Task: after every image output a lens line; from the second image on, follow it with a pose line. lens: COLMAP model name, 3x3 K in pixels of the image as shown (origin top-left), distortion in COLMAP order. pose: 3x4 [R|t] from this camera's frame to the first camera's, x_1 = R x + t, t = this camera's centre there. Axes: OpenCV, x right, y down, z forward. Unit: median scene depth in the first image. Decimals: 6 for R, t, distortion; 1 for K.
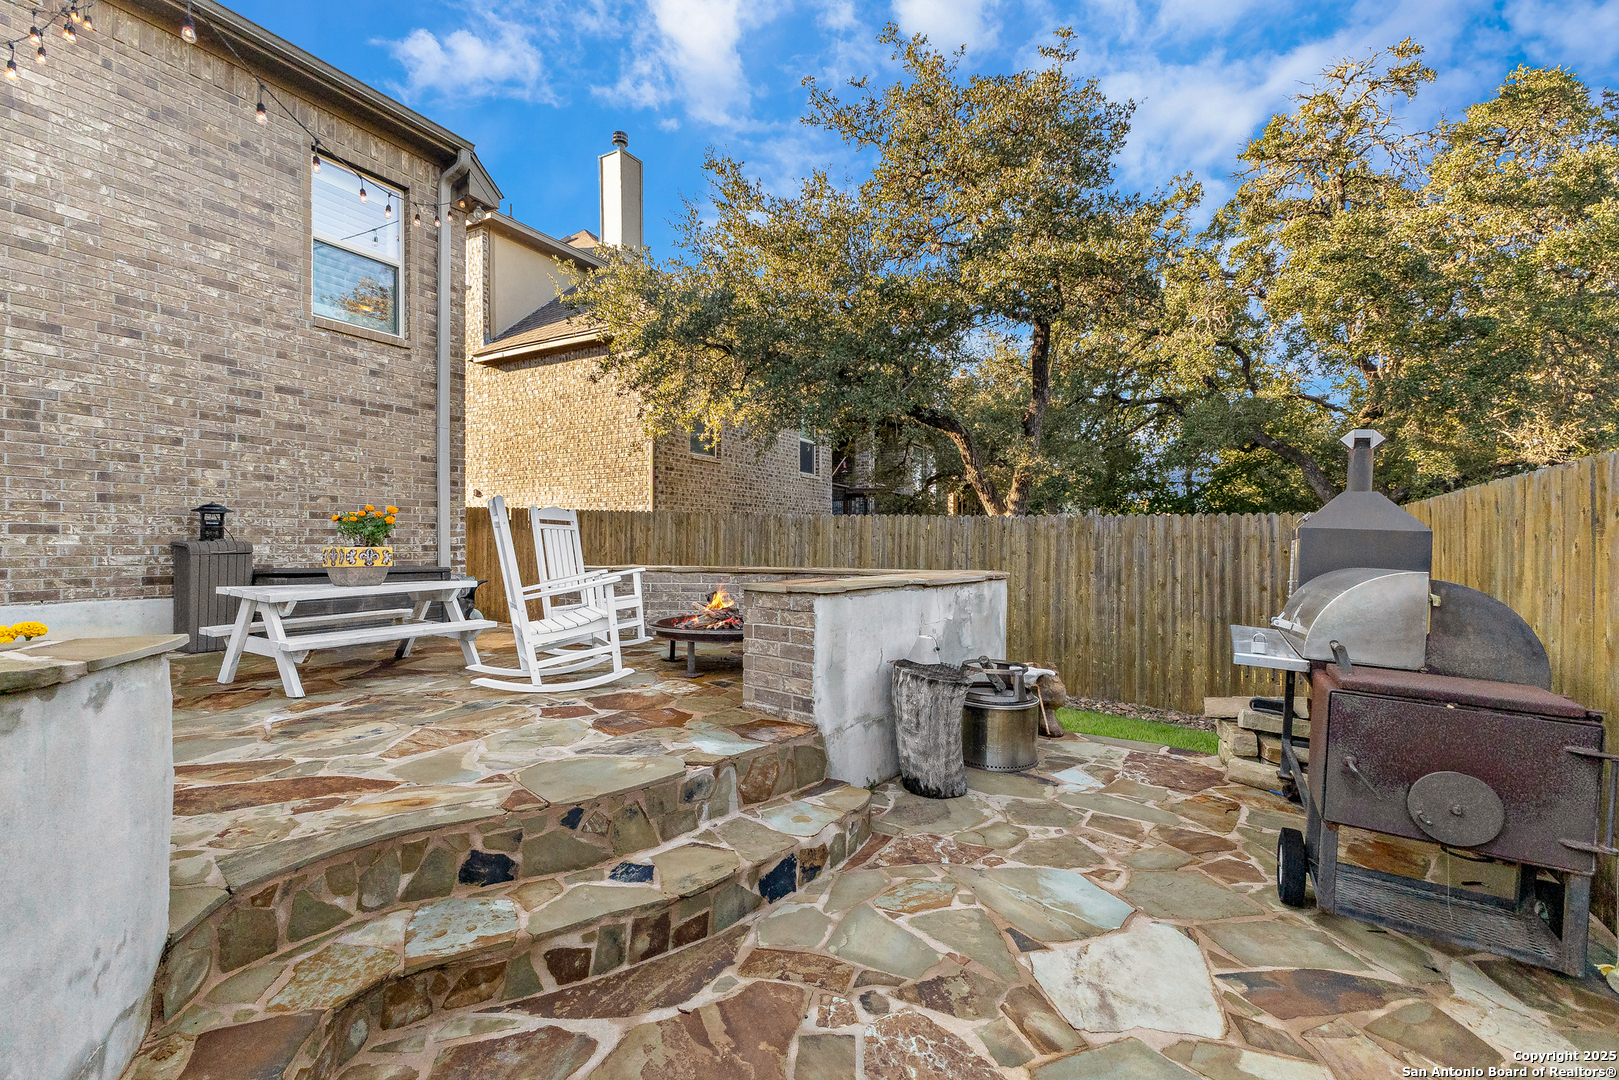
lens RADIAL K [[715.5, 0, 810.9], [0, 715.5, 546.2], [0, 0, 1]] dist [0.020389, -0.008844]
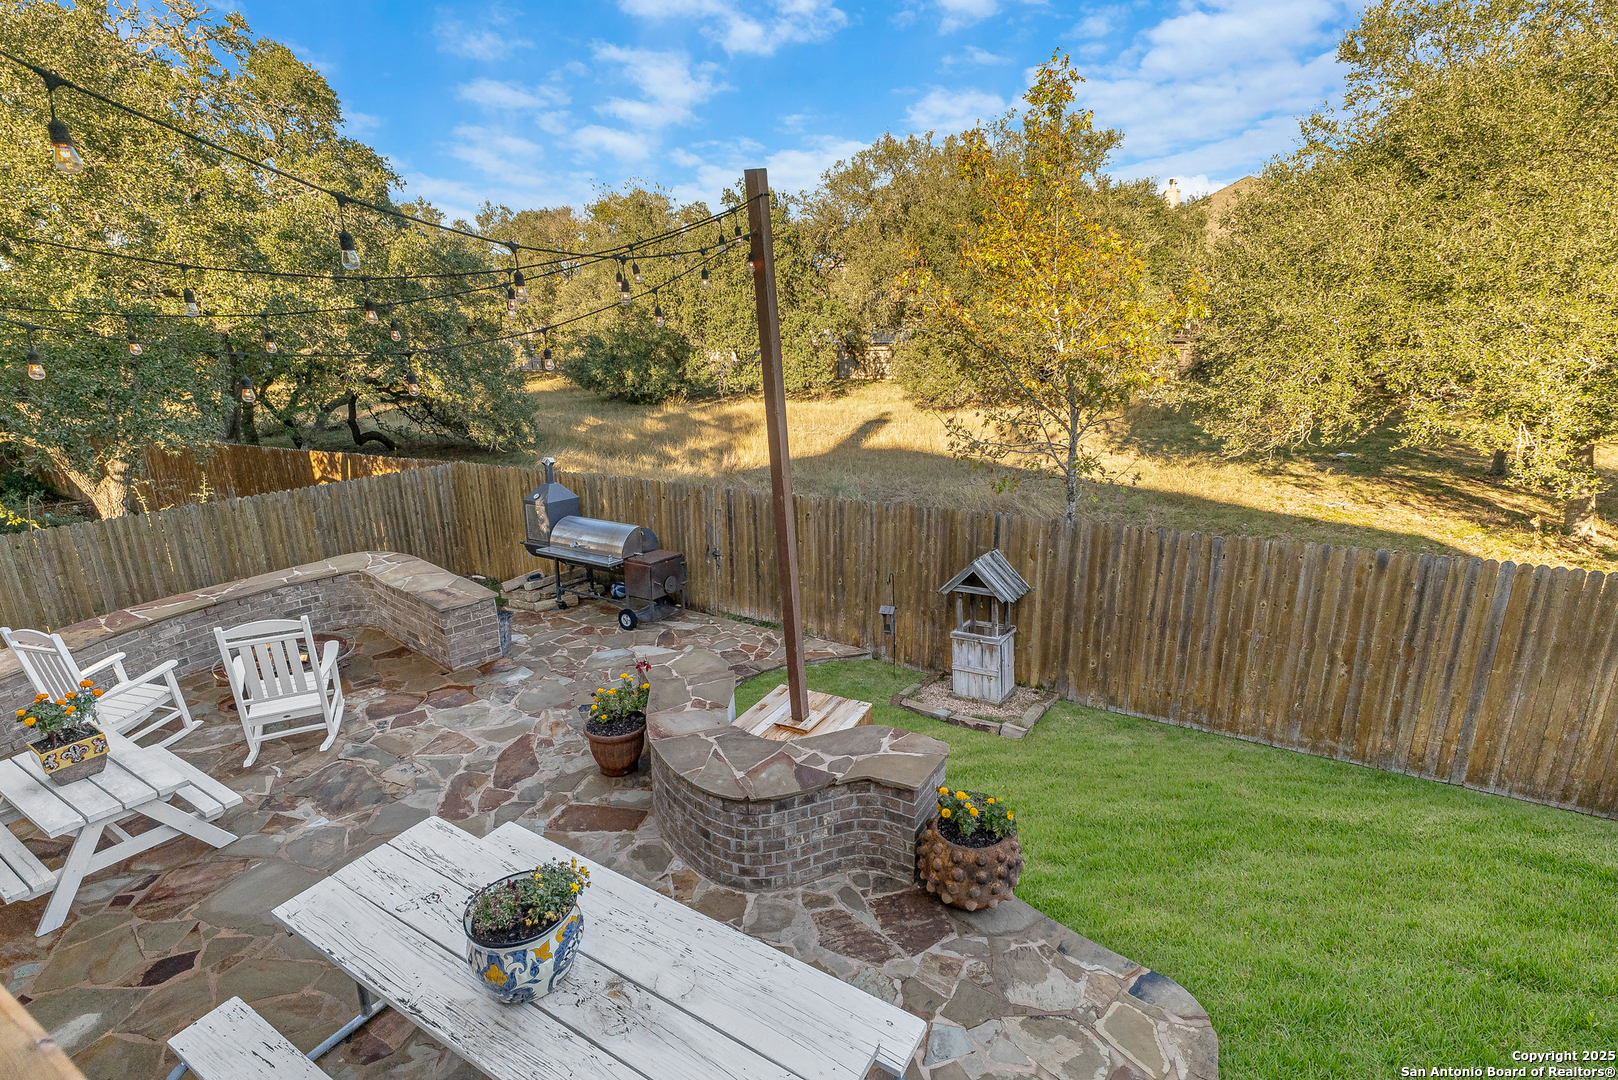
lens RADIAL K [[784.2, 0, 809.0], [0, 784.2, 540.0], [0, 0, 1]] dist [0.018547, -0.010335]
pose [[0.040224, -0.282548, 0.958409, -1.631579], [0.018810, 0.959230, 0.282001, -0.559194], [-0.999014, 0.006684, 0.043899, -0.000623]]
